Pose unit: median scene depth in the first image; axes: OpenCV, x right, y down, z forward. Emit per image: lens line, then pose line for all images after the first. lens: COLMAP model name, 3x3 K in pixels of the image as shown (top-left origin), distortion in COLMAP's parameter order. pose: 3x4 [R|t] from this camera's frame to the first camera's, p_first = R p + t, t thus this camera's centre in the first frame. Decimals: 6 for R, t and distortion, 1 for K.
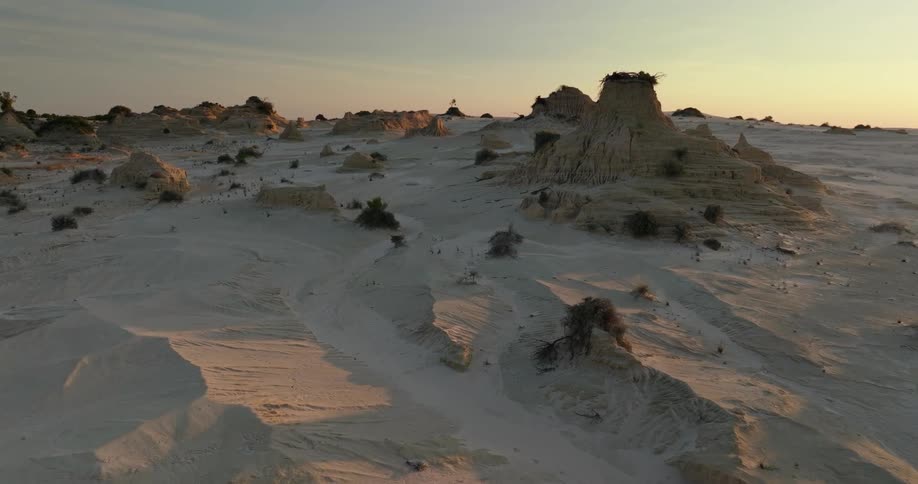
lens RADIAL K [[645.0, 0, 459.0], [0, 645.0, 242.0], [0, 0, 1]] dist [0.005567, 0.003743]
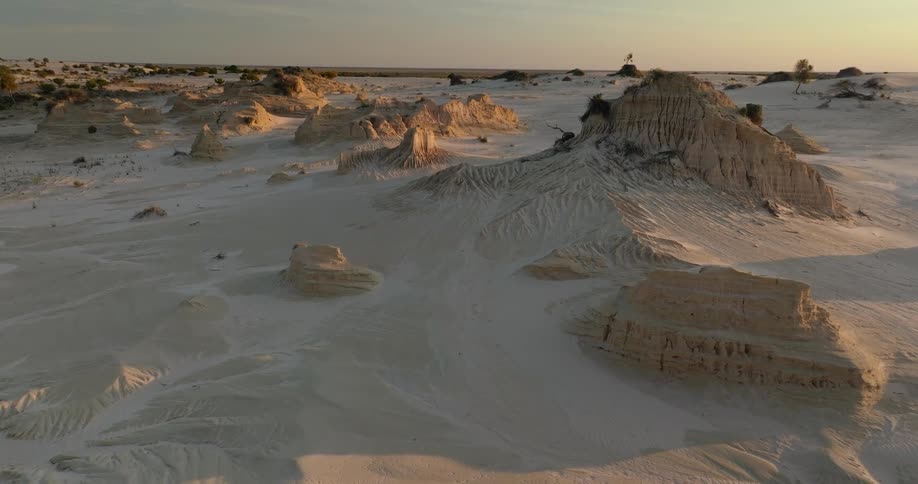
lens RADIAL K [[645.0, 0, 459.0], [0, 645.0, 242.0], [0, 0, 1]] dist [0.005567, 0.003743]
pose [[0.942825, 0.080926, -0.323313, 0.159476], [-0.054281, 0.994406, 0.090610, -0.139982], [0.328837, -0.067879, 0.941944, 0.477490]]
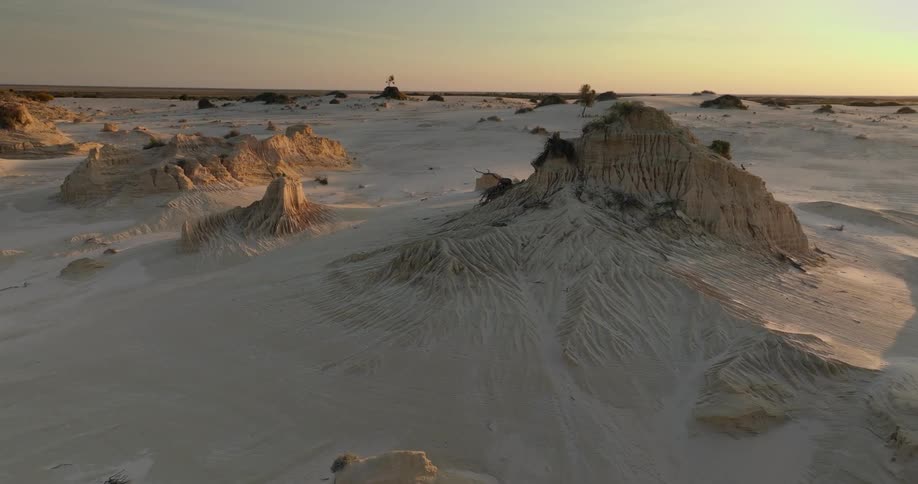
lens RADIAL K [[645.0, 0, 459.0], [0, 645.0, 242.0], [0, 0, 1]] dist [0.005567, 0.003743]
pose [[0.997591, -0.019001, 0.066712, 0.040437], [0.015384, 0.998405, 0.054321, -0.161679], [-0.067637, -0.053164, 0.996292, 0.561676]]
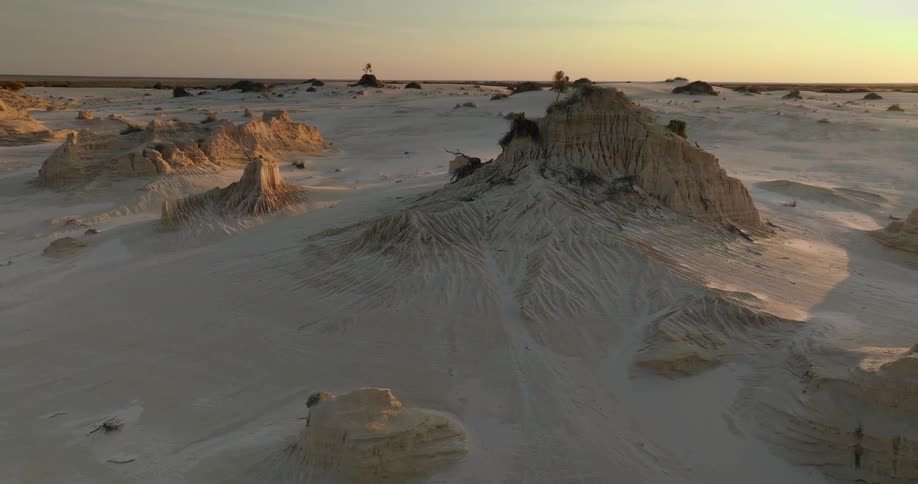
lens RADIAL K [[645.0, 0, 459.0], [0, 645.0, 242.0], [0, 0, 1]] dist [0.005567, 0.003743]
pose [[0.994862, -0.030874, 0.096417, 0.043854], [0.024020, 0.997155, 0.071456, -0.155852], [-0.098348, -0.068772, 0.992773, 0.545718]]
